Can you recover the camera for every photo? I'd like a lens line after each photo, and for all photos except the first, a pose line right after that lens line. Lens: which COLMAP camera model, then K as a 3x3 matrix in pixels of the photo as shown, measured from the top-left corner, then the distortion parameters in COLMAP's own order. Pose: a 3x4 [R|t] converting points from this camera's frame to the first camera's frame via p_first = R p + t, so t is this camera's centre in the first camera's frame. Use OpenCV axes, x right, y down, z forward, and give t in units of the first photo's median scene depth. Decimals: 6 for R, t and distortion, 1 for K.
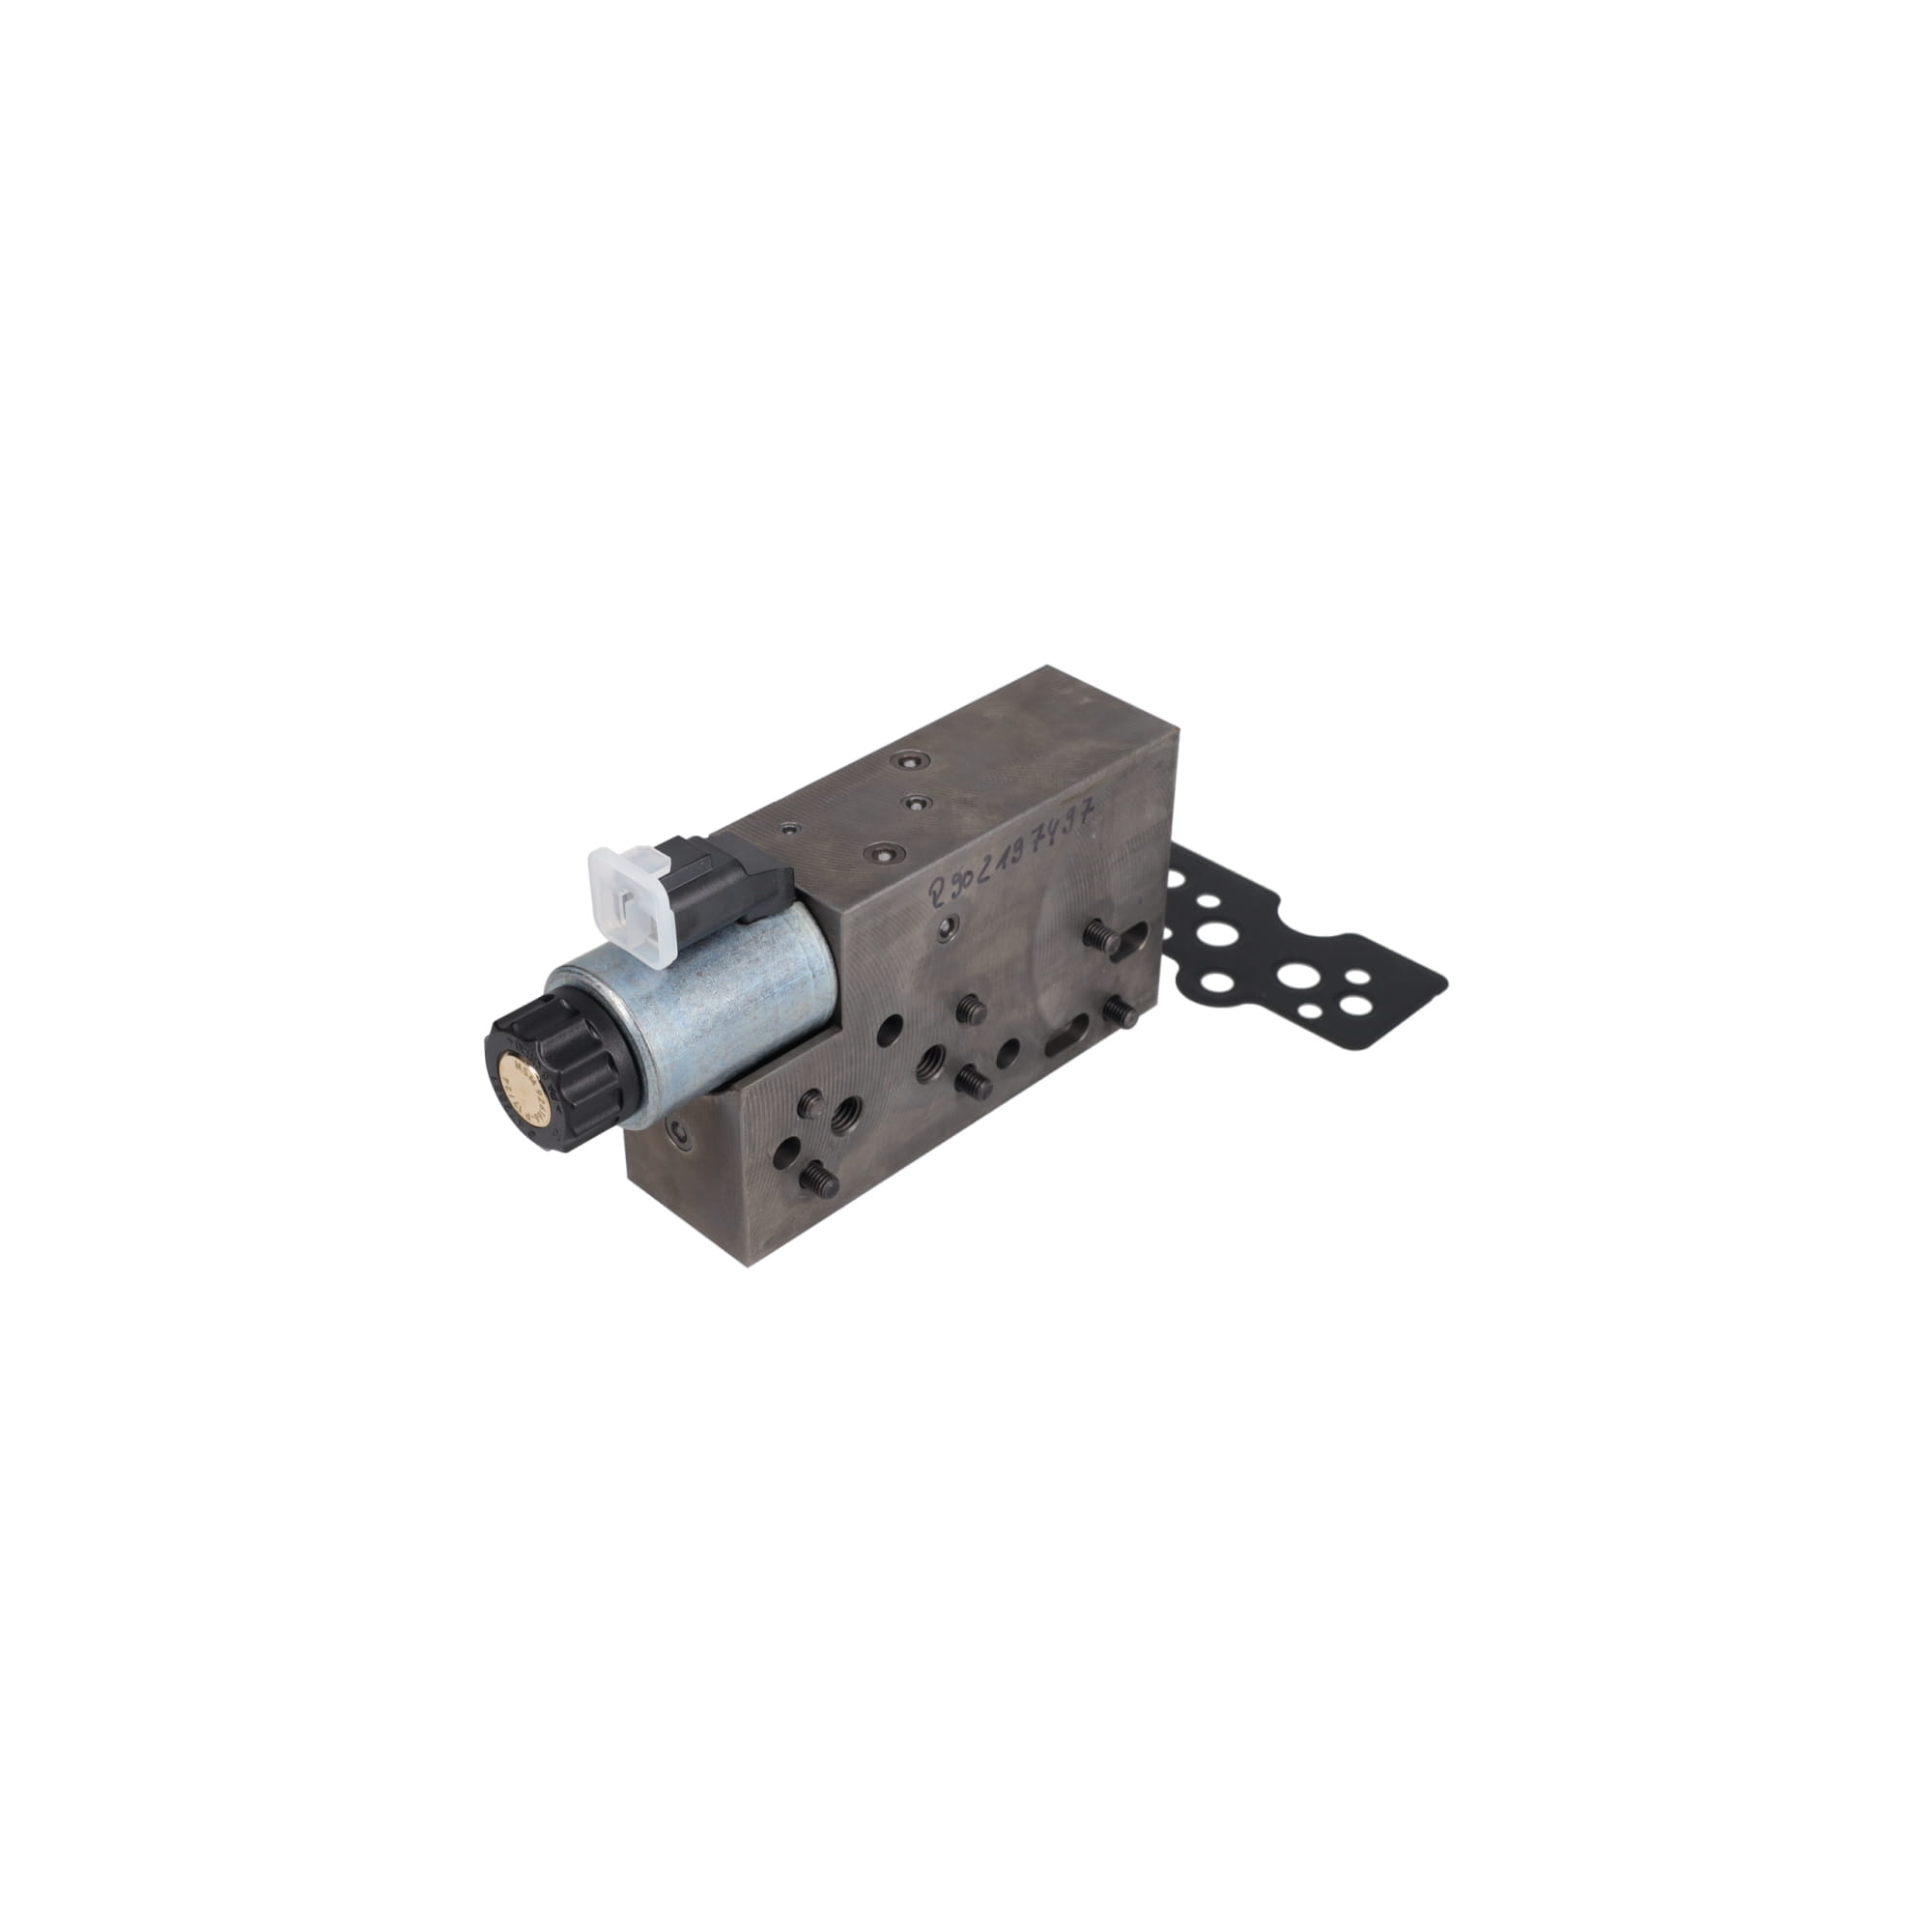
lens RADIAL K [[2324.8, 0, 893.5], [0, 2324.8, 965.9], [0, 0, 1]] dist [-0.000205, -0.000939]
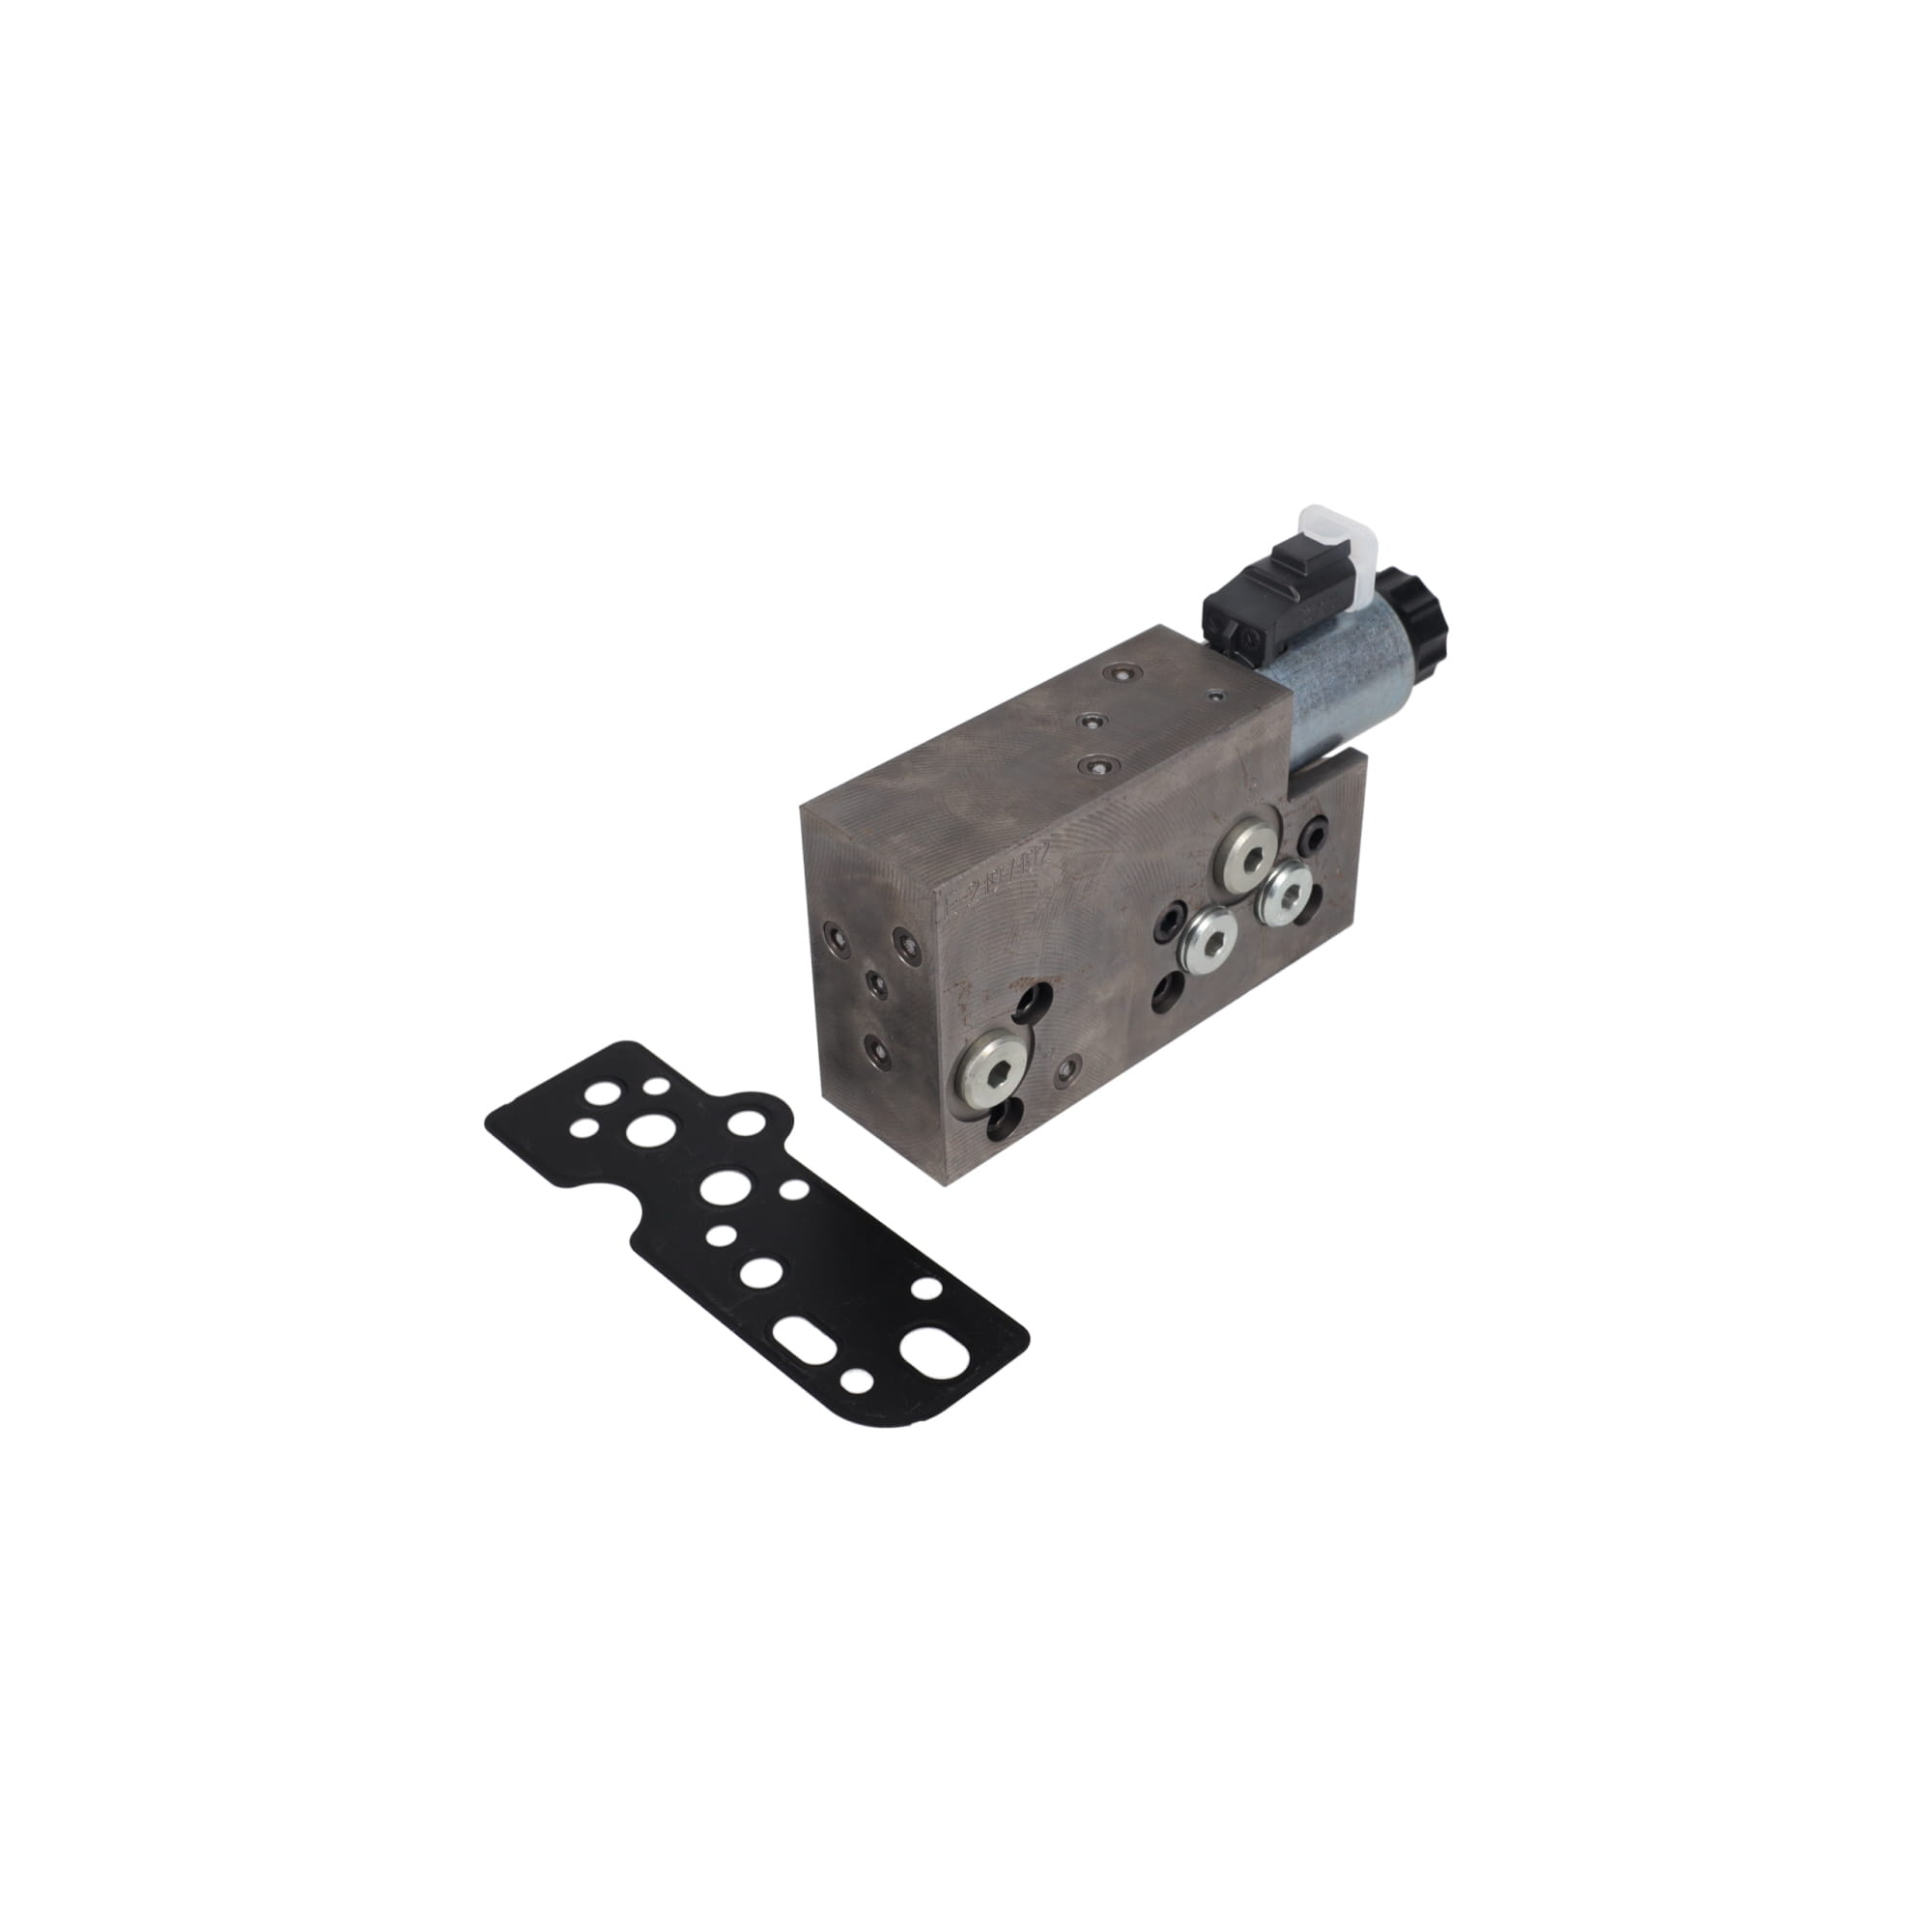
lens RADIAL K [[2427.0, 0, 1041.0], [0, 2427.0, 963.6], [0, 0, 1]] dist [0.018076, 0.005852]
pose [[-0.999986, -0.001644, 0.005057, 0.026045], [0.004428, 0.269078, 0.963108, -1.017086], [-0.002945, 0.963117, -0.269067, 1.349666]]
